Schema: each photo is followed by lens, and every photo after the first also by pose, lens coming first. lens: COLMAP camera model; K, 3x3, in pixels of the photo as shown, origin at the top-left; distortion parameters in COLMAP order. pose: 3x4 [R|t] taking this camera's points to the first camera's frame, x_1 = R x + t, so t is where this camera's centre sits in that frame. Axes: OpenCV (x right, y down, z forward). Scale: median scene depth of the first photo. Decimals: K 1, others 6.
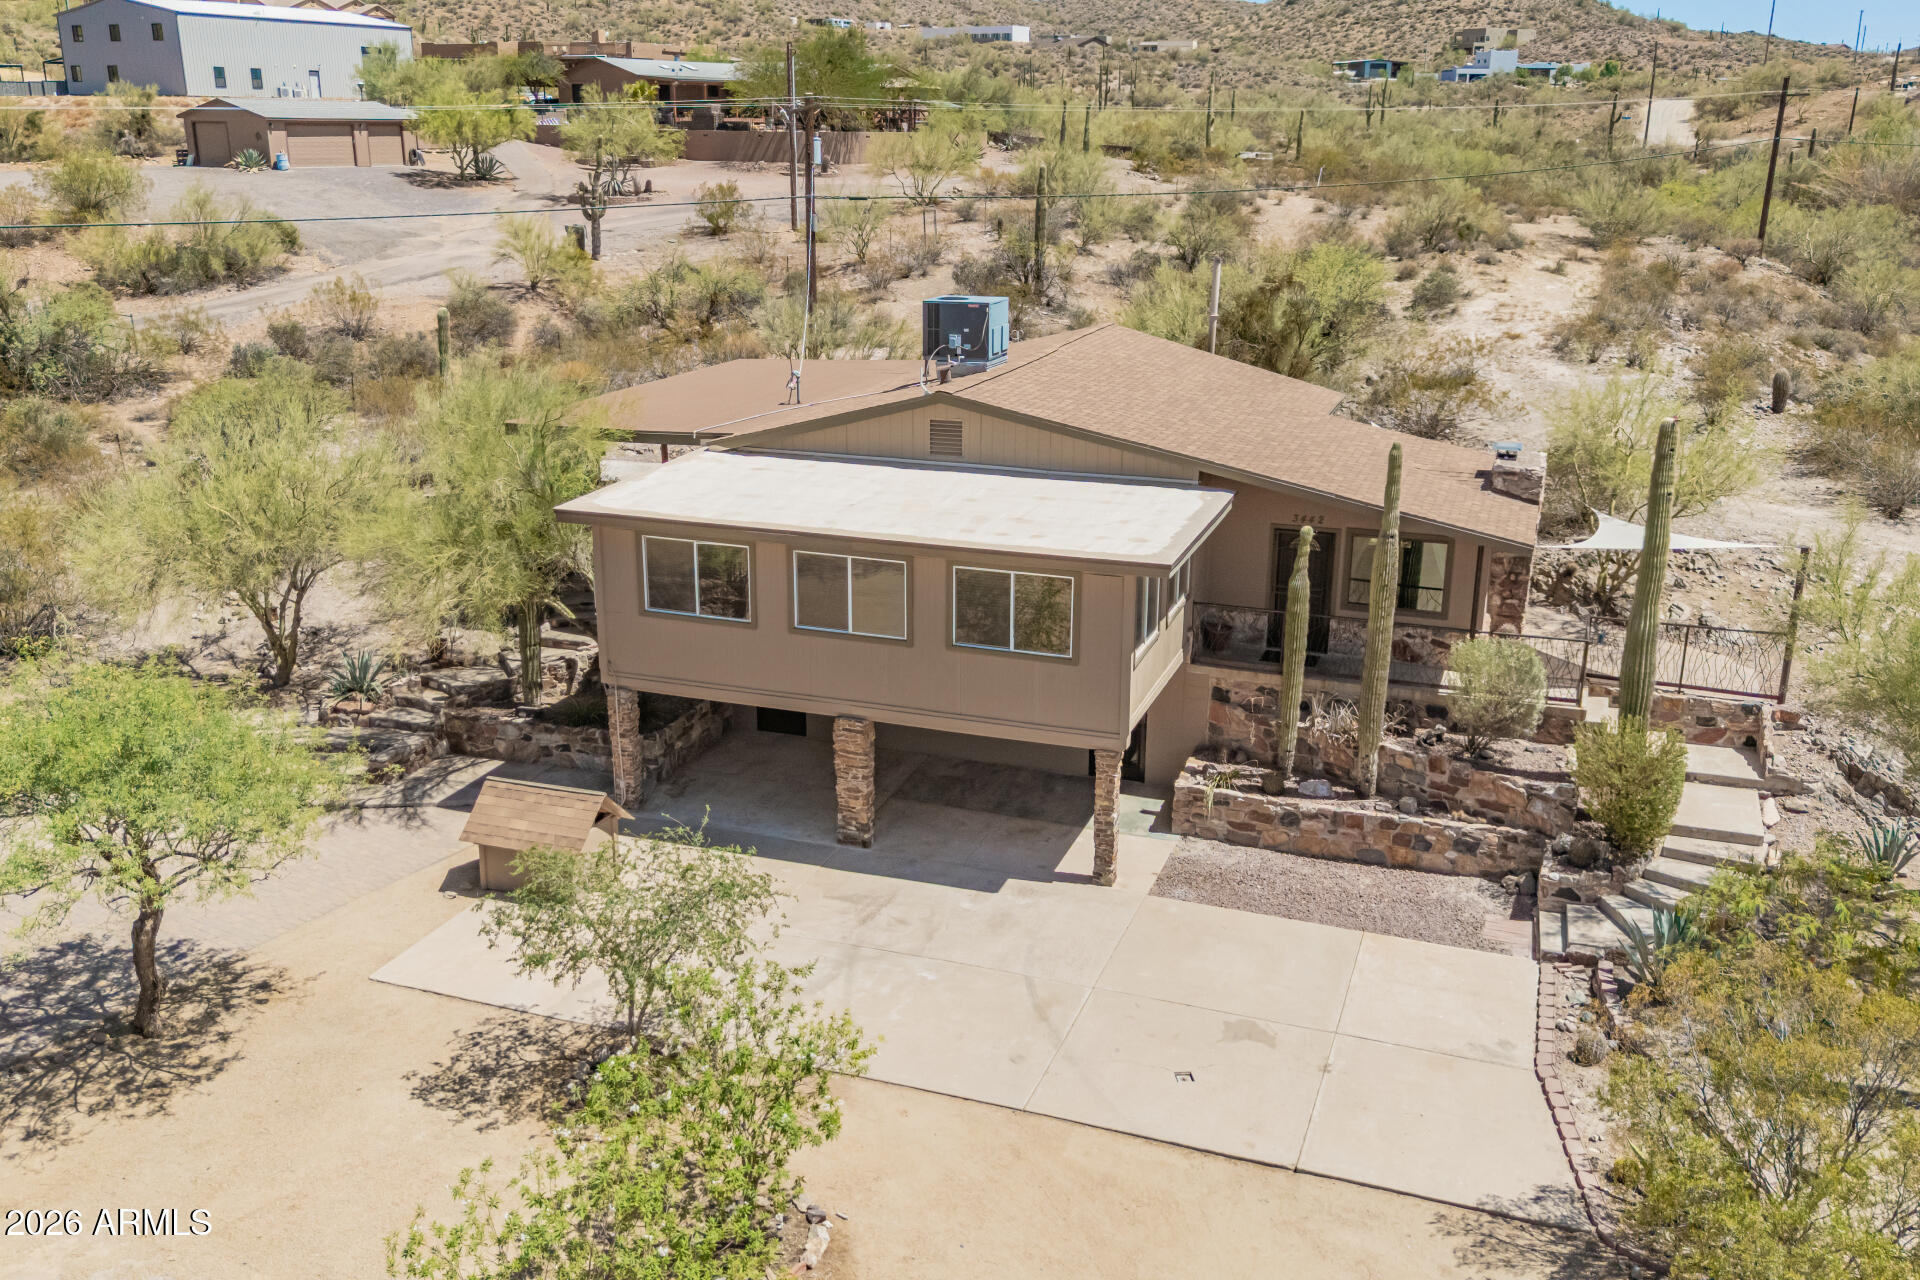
lens RADIAL K [[1673.0, 0, 964.6], [0, 1673.0, 640.0], [0, 0, 1]] dist [0.068663, -0.061946]
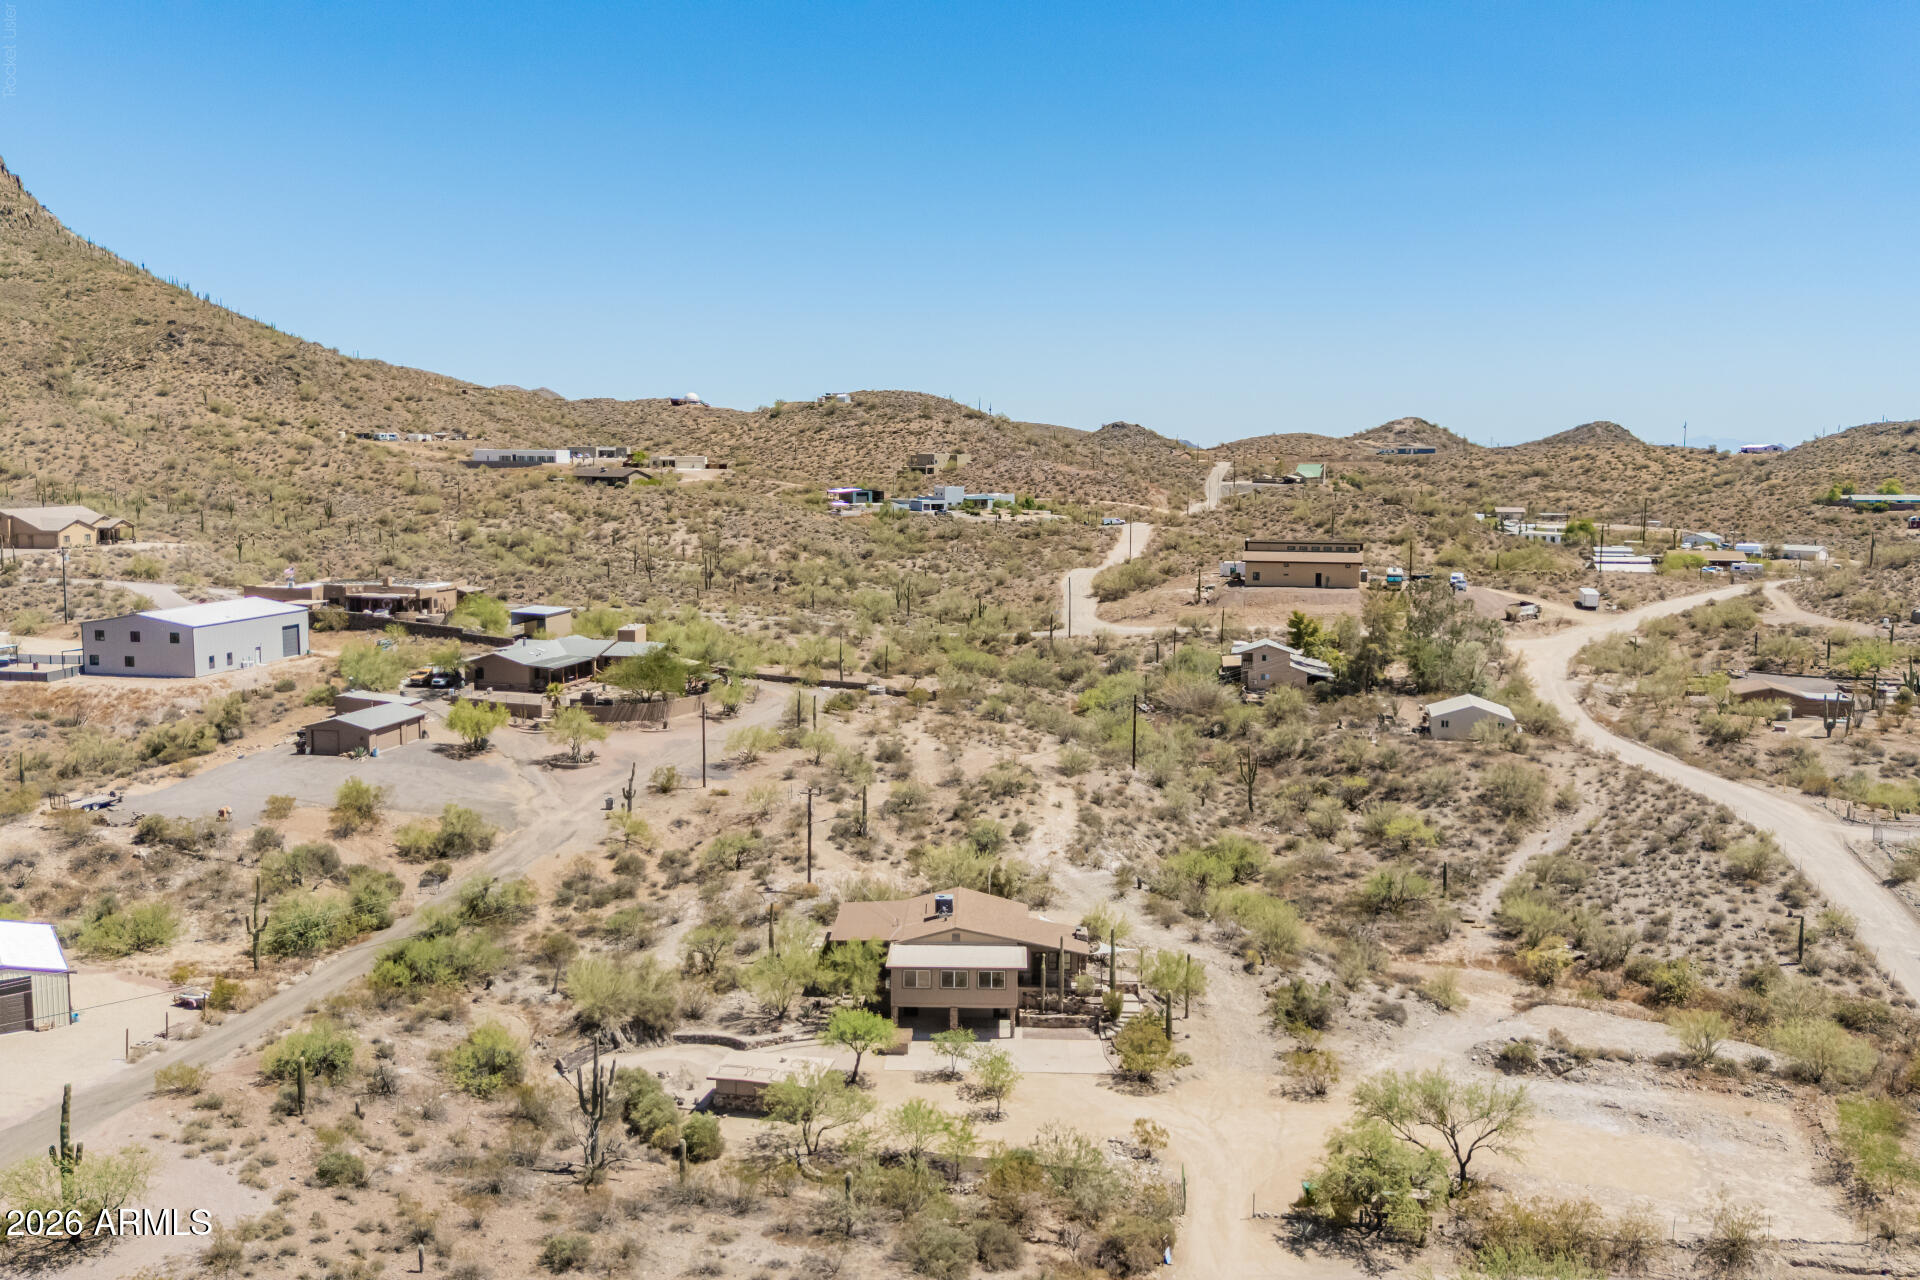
lens RADIAL K [[1673.0, 0, 961.9], [0, 1673.0, 640.6], [0, 0, 1]] dist [0.068663, -0.061946]
pose [[0.950163, -0.039100, 0.309291, -1.221655], [0.094017, 0.981852, -0.164704, -0.153394], [-0.297238, 0.185575, 0.936596, -2.973126]]
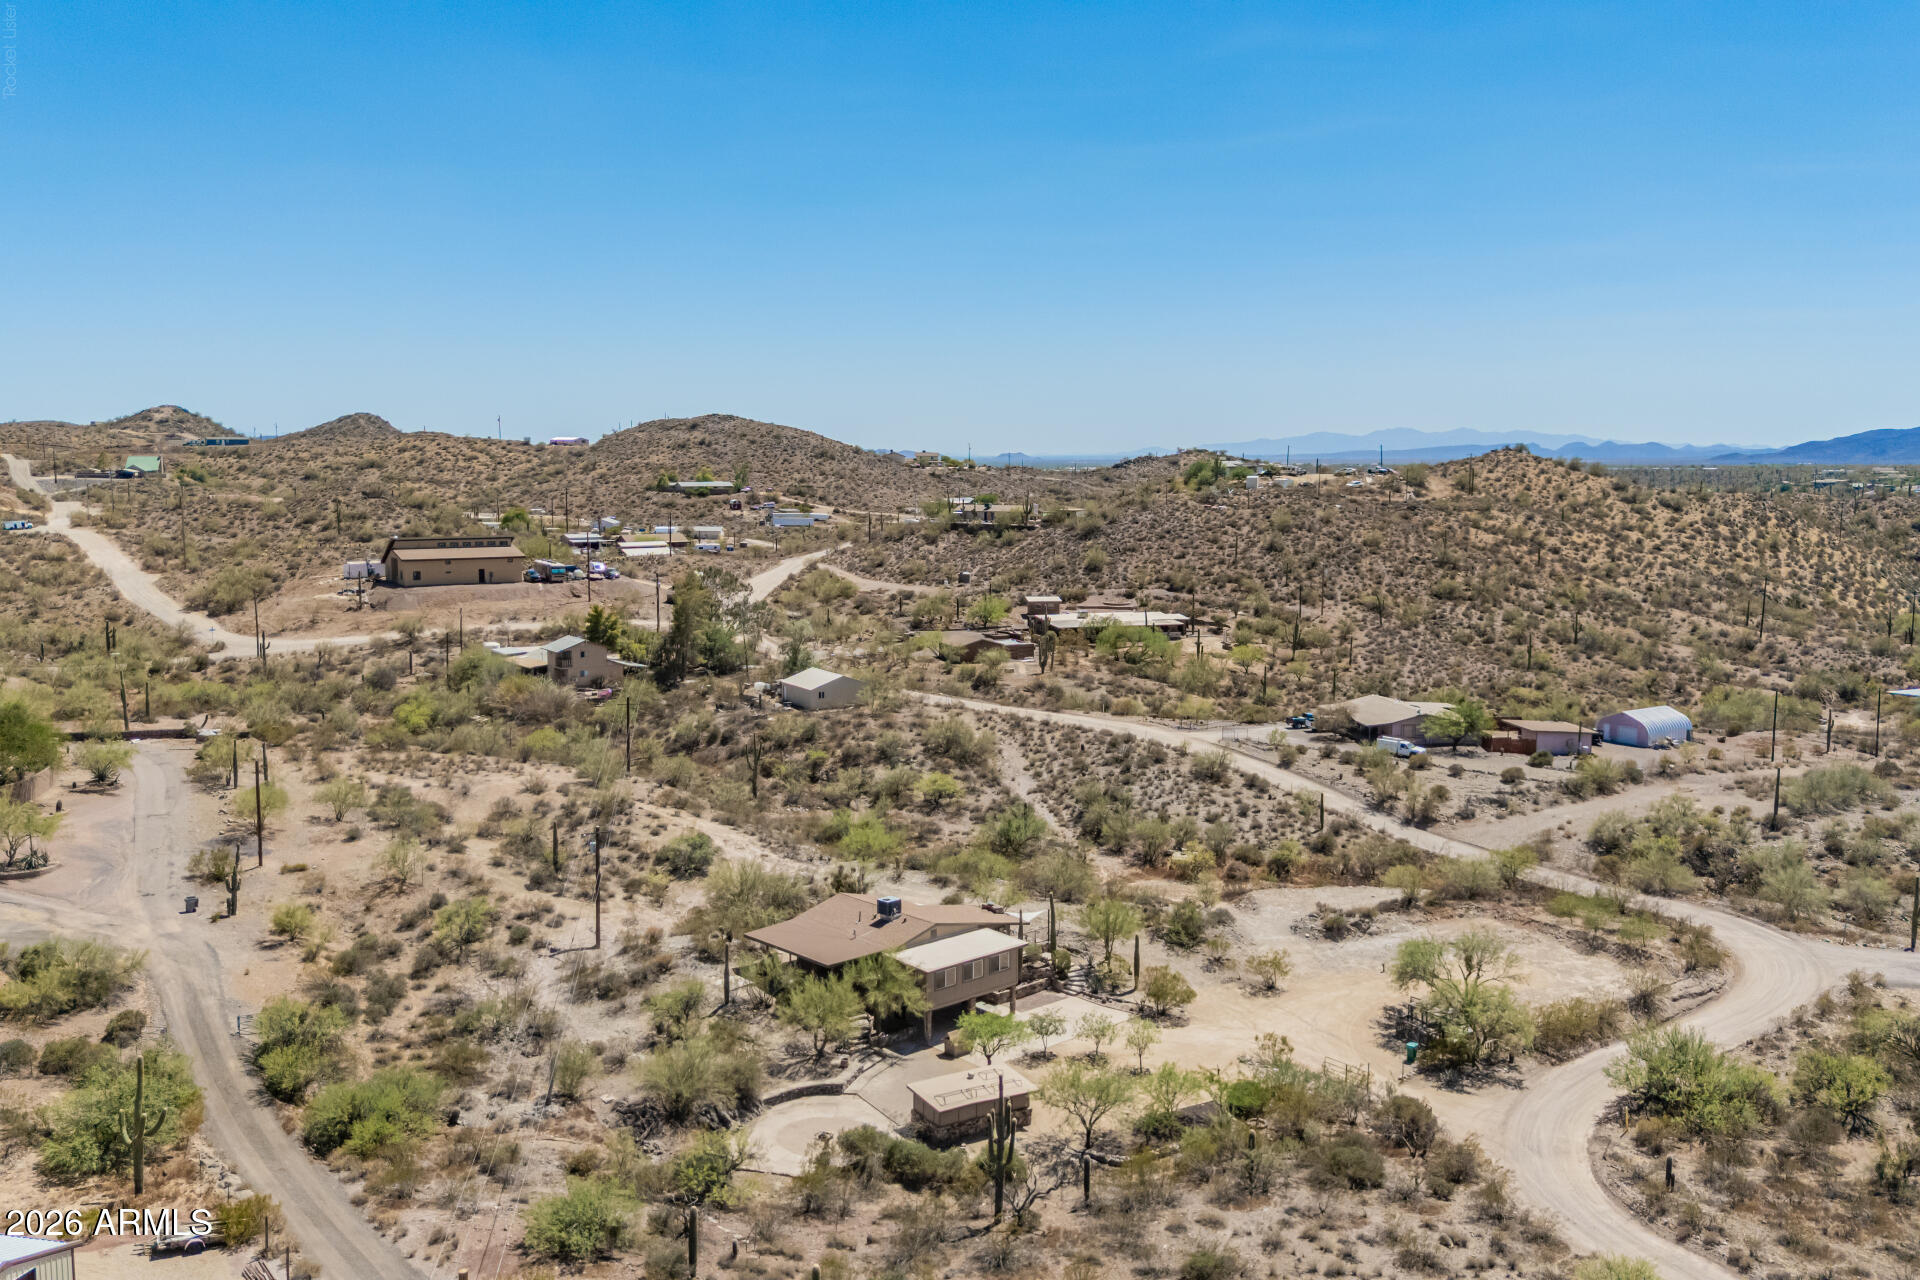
lens RADIAL K [[1673.0, 0, 962.0], [0, 1673.0, 625.5], [0, 0, 1]] dist [0.068663, -0.061946]
pose [[0.464789, -0.102706, 0.879445, -3.470644], [0.260617, 0.965118, -0.025025, -0.717620], [-0.846198, 0.240829, 0.475343, -1.209372]]
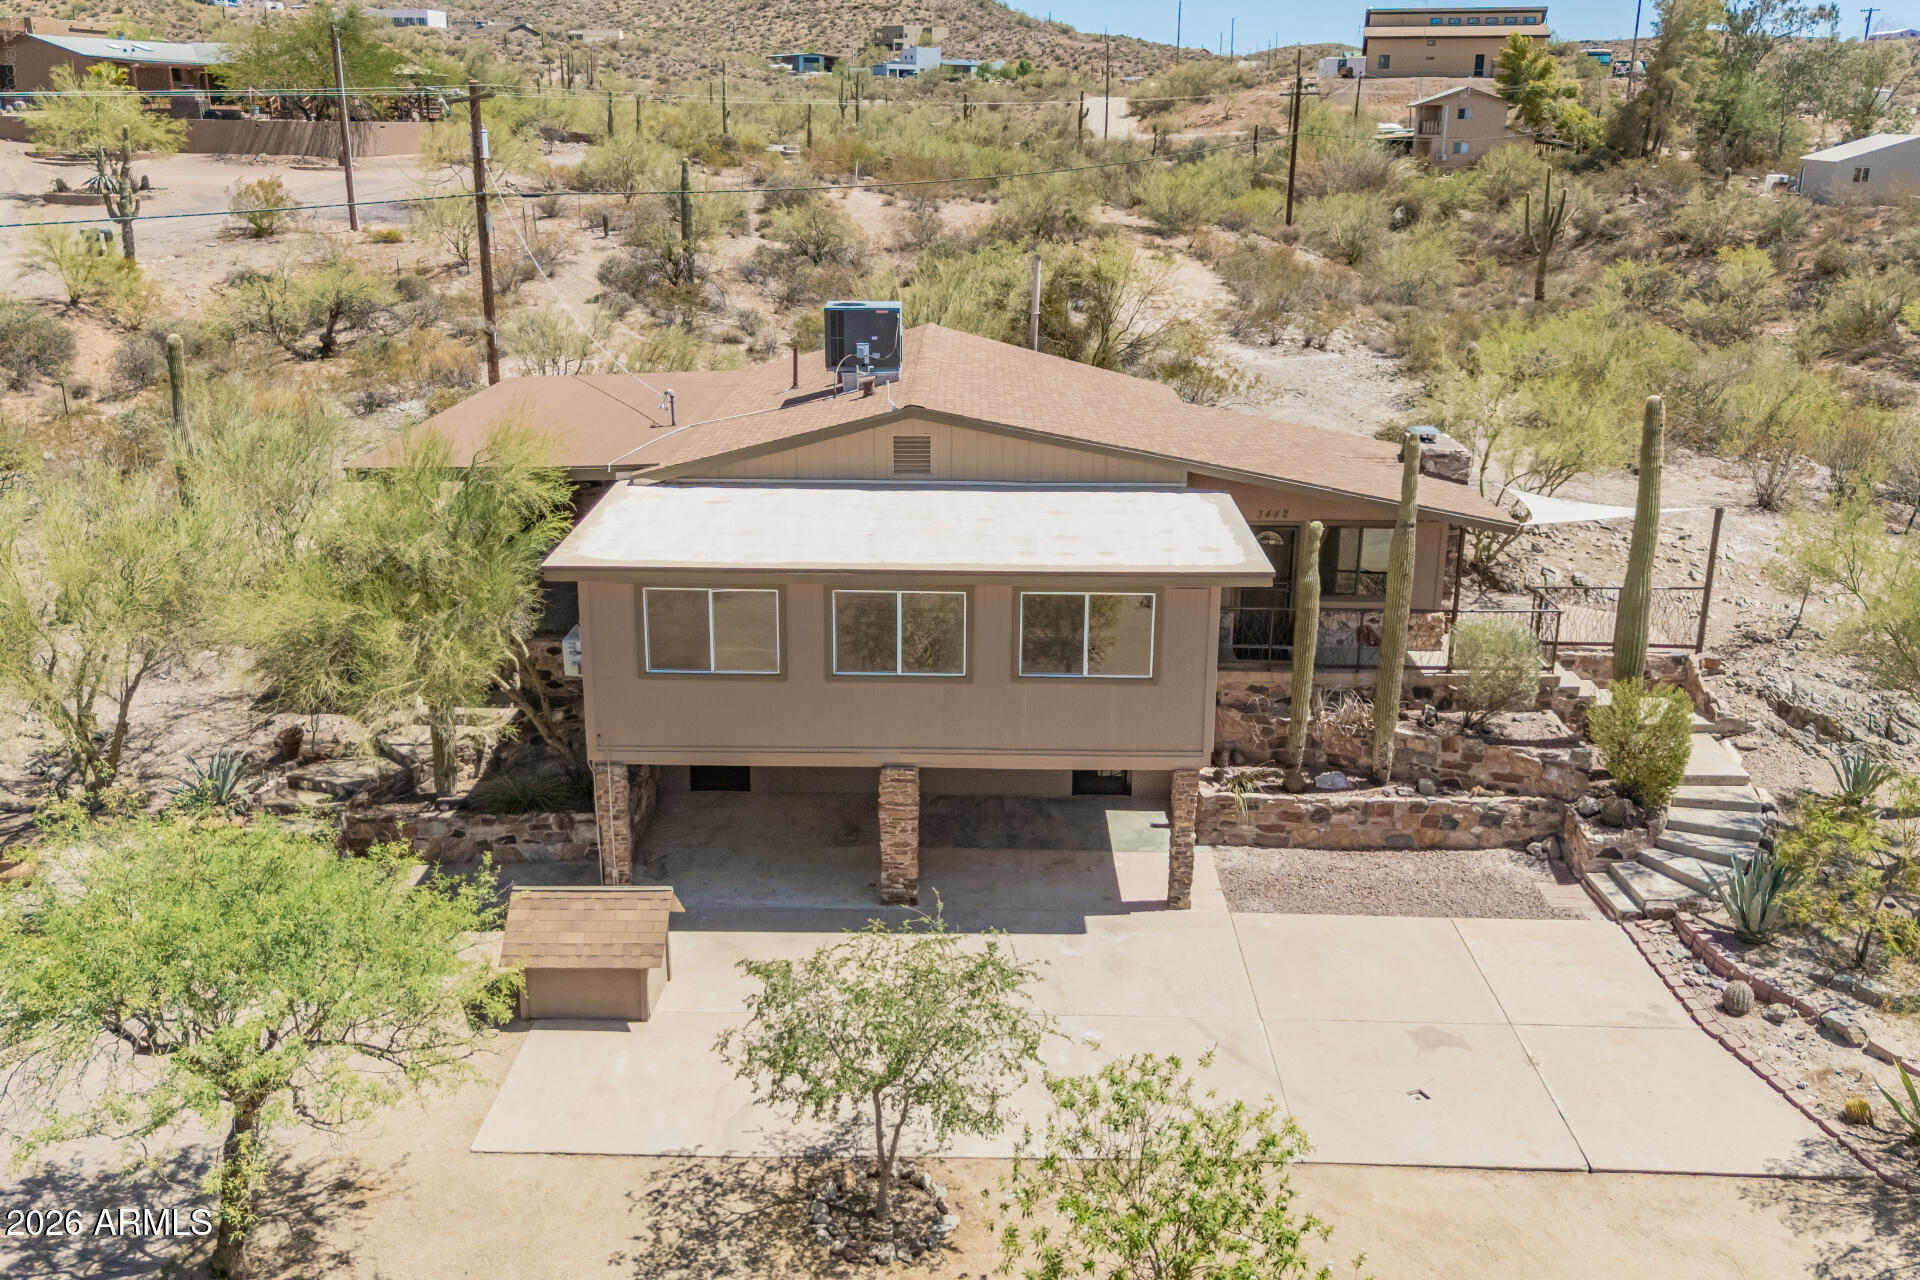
lens RADIAL K [[1673.0, 0, 961.7], [0, 1673.0, 640.0], [0, 0, 1]] dist [0.068663, -0.061946]
pose [[0.945896, -0.095845, 0.309990, -0.271600], [0.094453, 0.995338, 0.019536, -0.032341], [-0.310417, 0.010801, 0.950539, 0.102398]]
